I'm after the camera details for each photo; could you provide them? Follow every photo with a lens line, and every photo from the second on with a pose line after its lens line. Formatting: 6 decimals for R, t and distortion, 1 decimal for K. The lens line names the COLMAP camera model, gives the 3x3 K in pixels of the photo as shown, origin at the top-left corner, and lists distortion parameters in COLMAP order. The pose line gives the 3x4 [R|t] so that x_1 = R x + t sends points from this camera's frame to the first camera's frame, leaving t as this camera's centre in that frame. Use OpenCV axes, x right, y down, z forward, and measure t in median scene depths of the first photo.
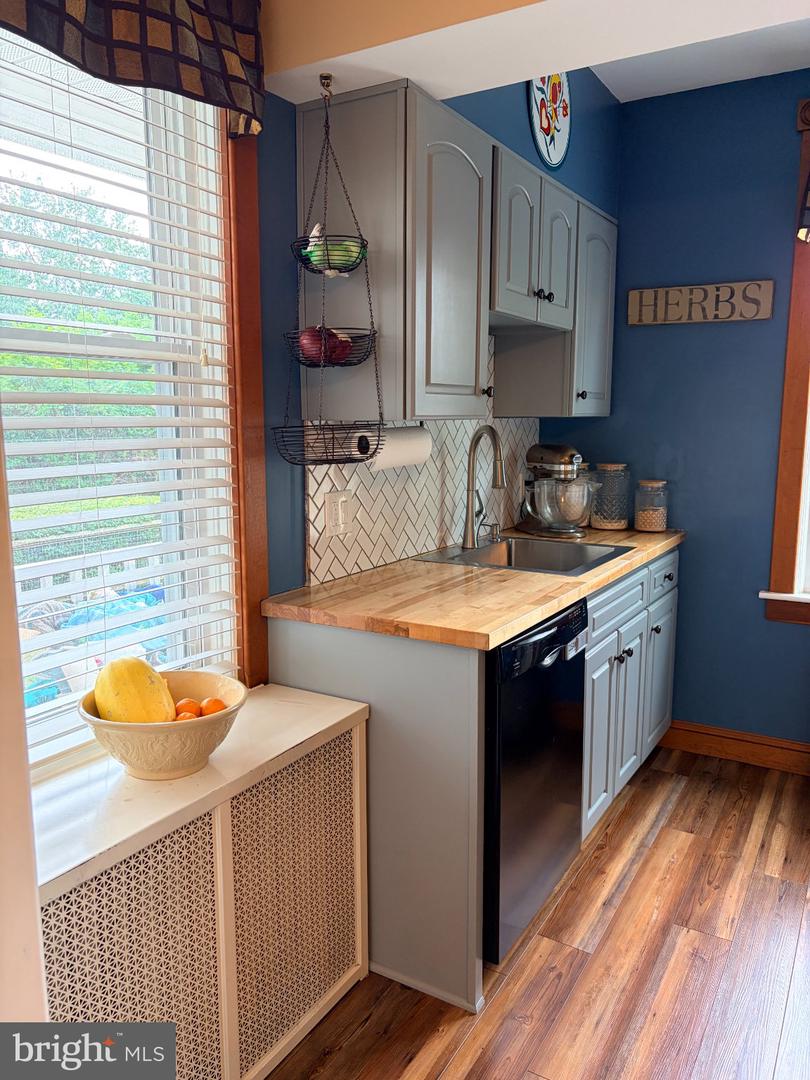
lens RADIAL K [[814.8, 0, 402.8], [0, 814.8, 541.4], [0, 0, 1]] dist [0.030242, -0.007363]
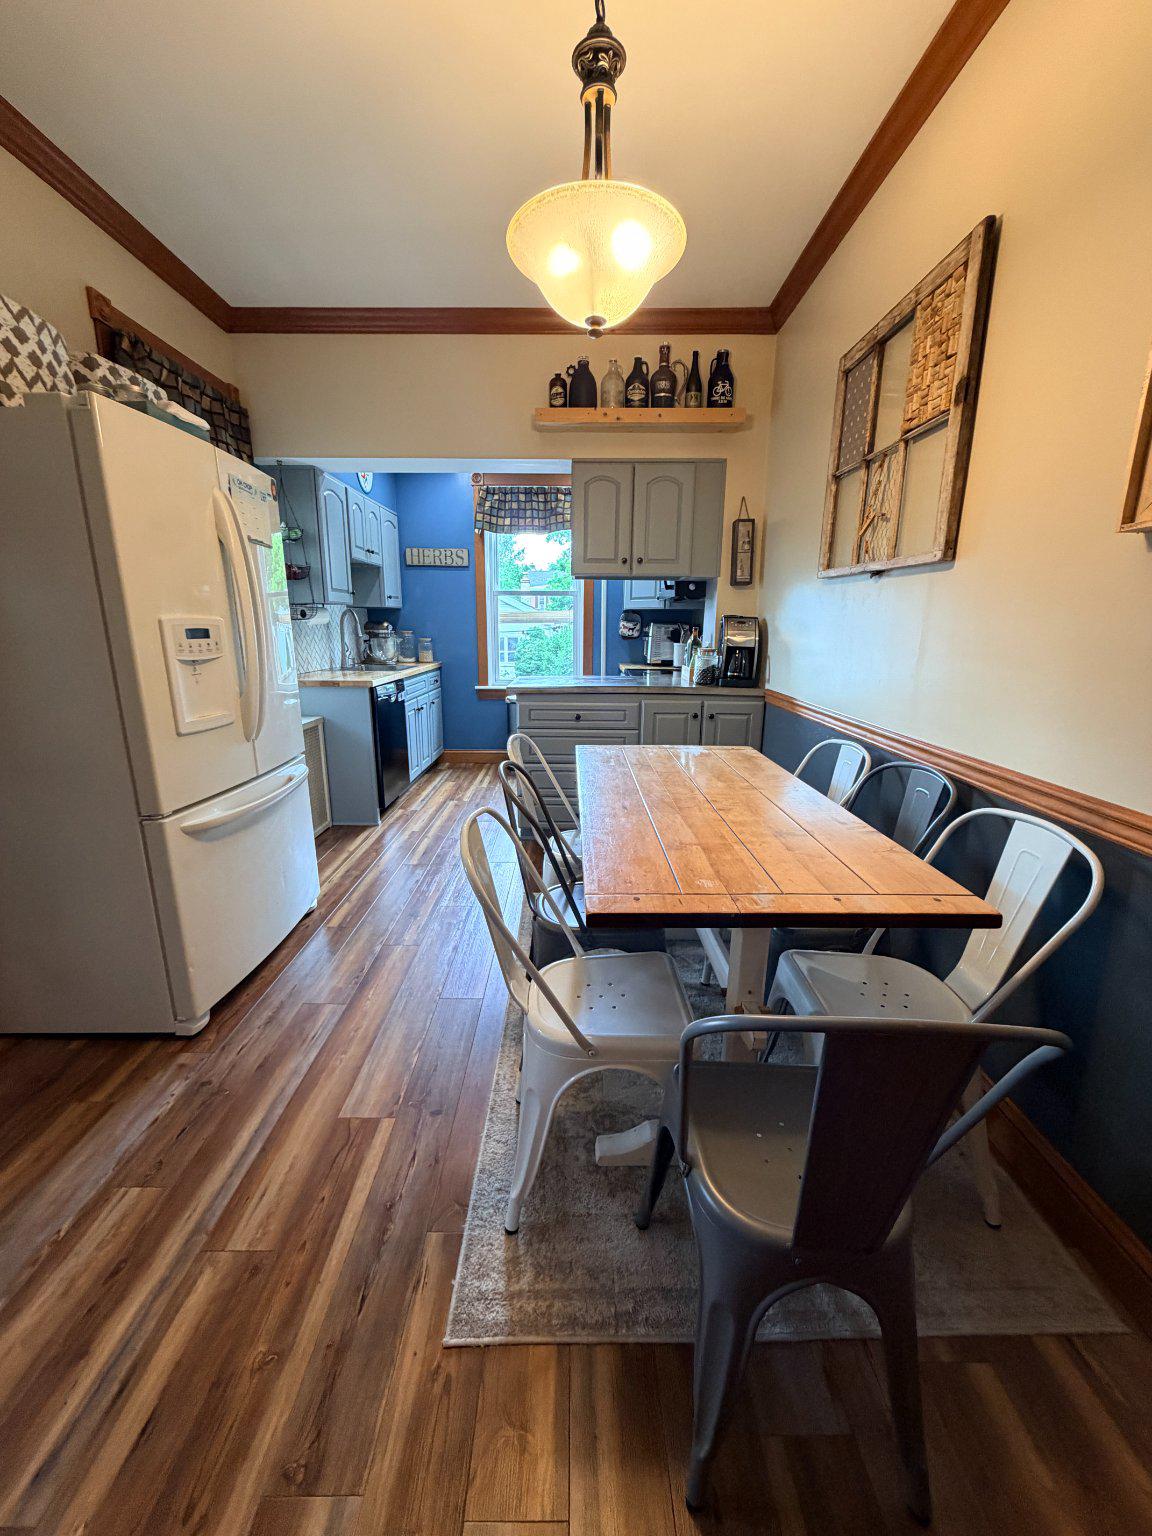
lens RADIAL K [[608.9, 0, 572.8], [0, 608.9, 765.0], [0, 0, 1]] dist [0.003092, 0.000022]
pose [[0.862965, -0.109046, 0.493356, -0.271477], [0.070364, 0.992855, 0.096372, 0.185874], [-0.500340, -0.048451, 0.864472, -0.869012]]
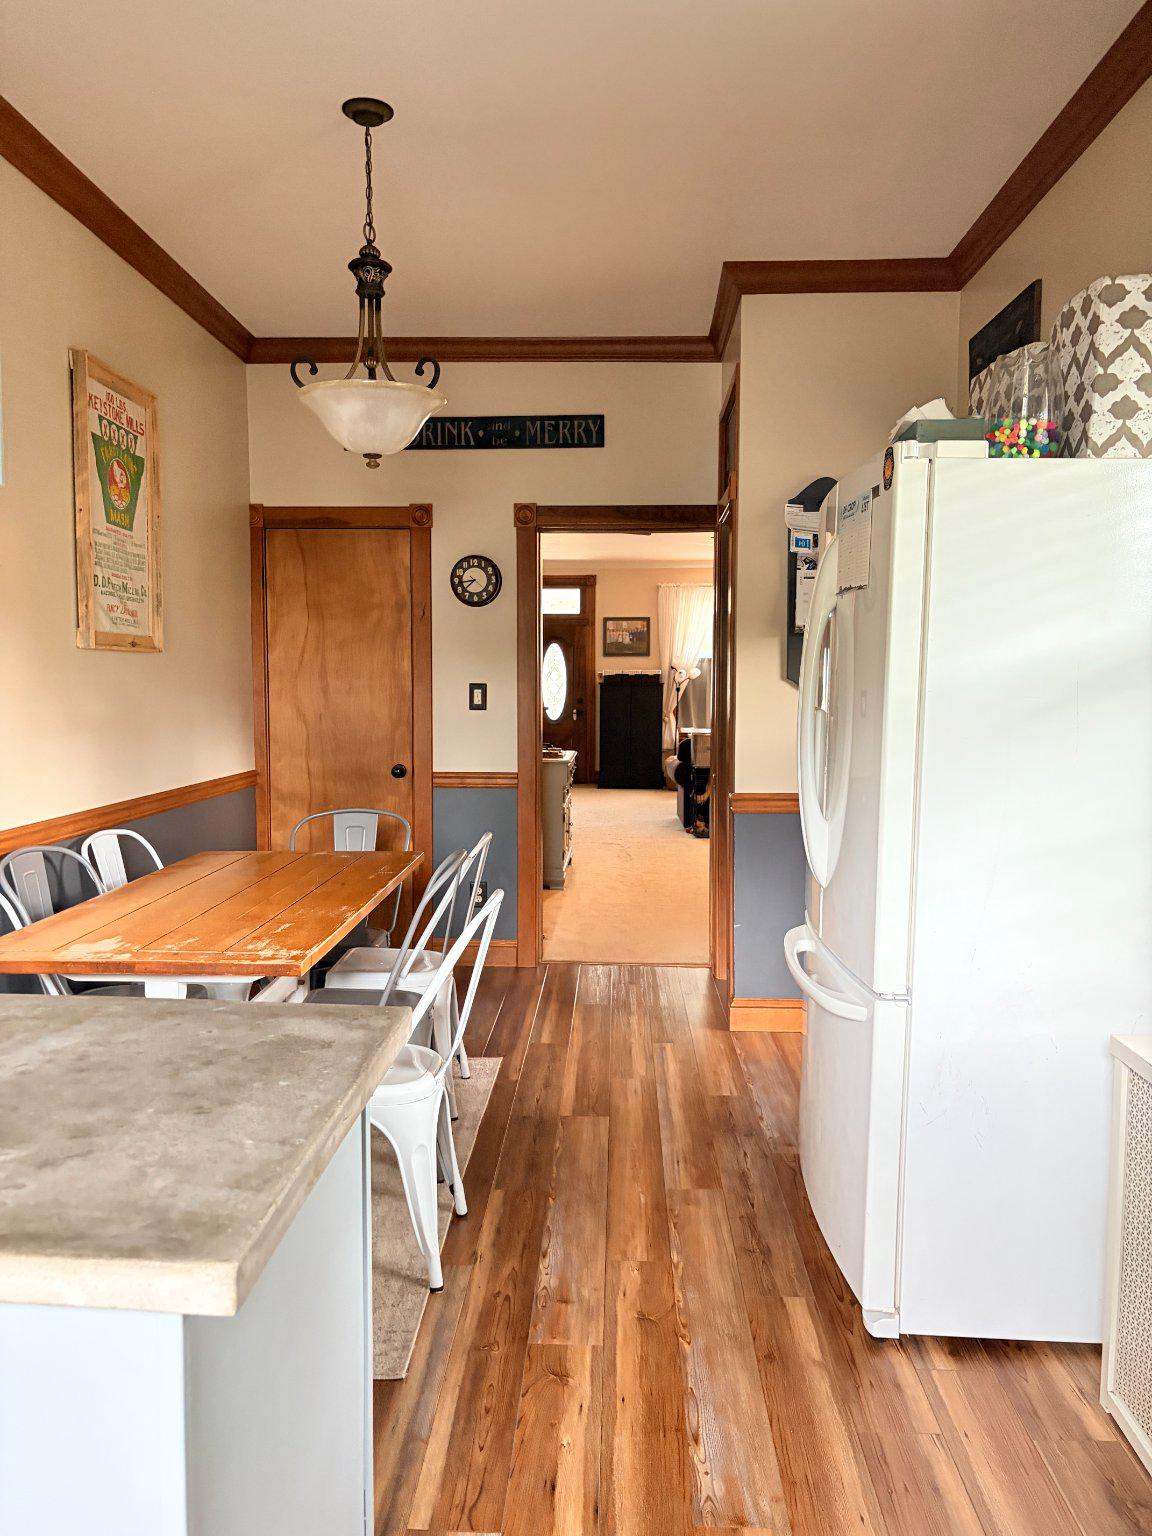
lens RADIAL K [[1158.8, 0, 571.9], [0, 1158.8, 775.8], [0, 0, 1]] dist [0.030242, -0.007363]
pose [[-0.883736, 0.033615, -0.466777, 0.563024], [-0.073795, 0.974929, 0.209925, -0.140943], [0.462131, 0.219964, -0.859099, 1.085259]]
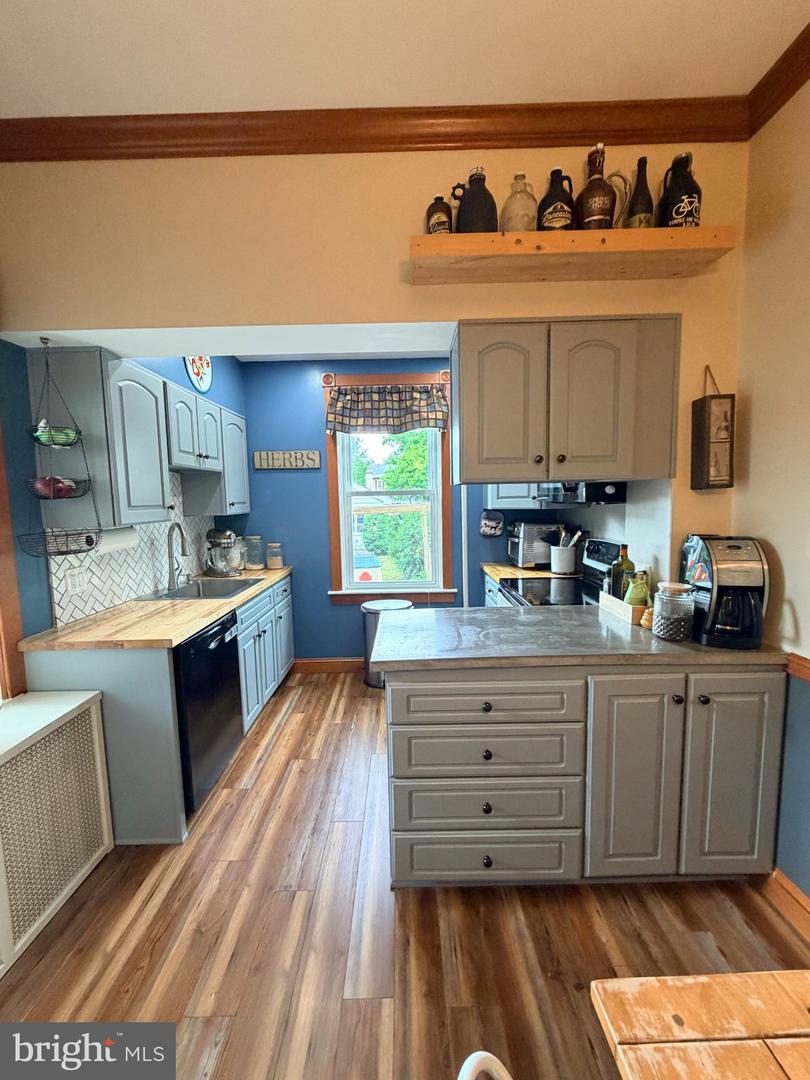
lens RADIAL K [[428.2, 0, 401.8], [0, 428.2, 539.4], [0, 0, 1]] dist [0.003092, 0.000022]
pose [[0.861570, -0.067127, 0.503181, 0.060137], [0.099024, 0.994401, -0.036894, -0.020179], [-0.497887, 0.081614, 0.863393, -0.116066]]
